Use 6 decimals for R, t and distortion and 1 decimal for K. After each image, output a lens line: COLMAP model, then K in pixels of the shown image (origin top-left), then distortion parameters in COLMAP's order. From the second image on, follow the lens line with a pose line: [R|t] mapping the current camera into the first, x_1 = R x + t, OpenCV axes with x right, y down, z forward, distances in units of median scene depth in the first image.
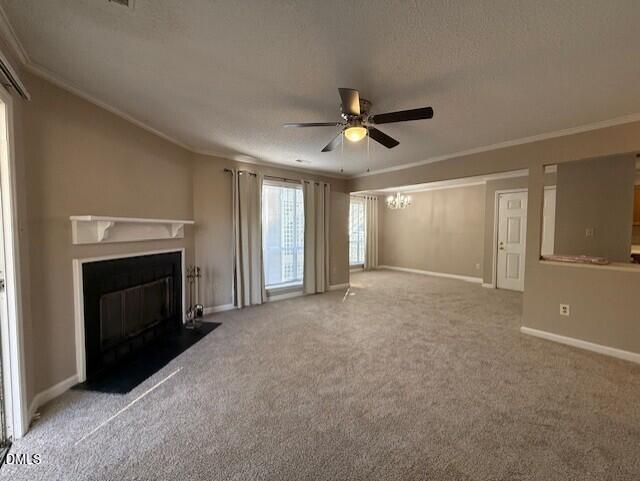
lens RADIAL K [[257.9, 0, 320.0], [0, 257.9, 240.5], [0, 0, 1]] dist [0.001936, 0.000574]
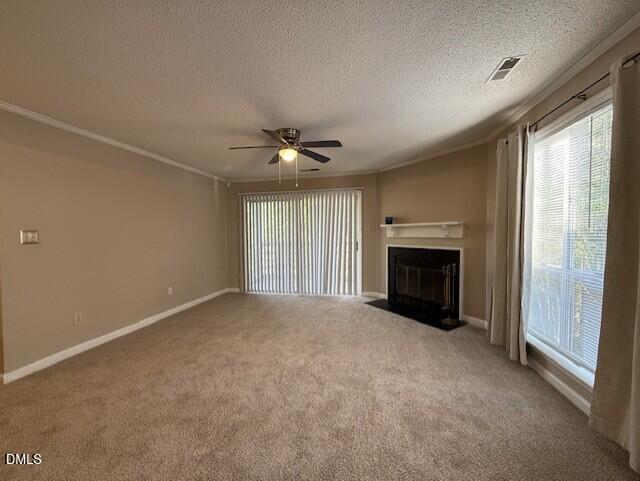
lens RADIAL K [[257.9, 0, 320.0], [0, 257.9, 240.5], [0, 0, 1]] dist [0.001936, 0.000574]
pose [[-0.763691, 0.016779, -0.645364, 0.803662], [-0.023978, 0.998235, 0.054327, -0.058665], [0.645137, 0.056963, -0.761941, 1.985716]]
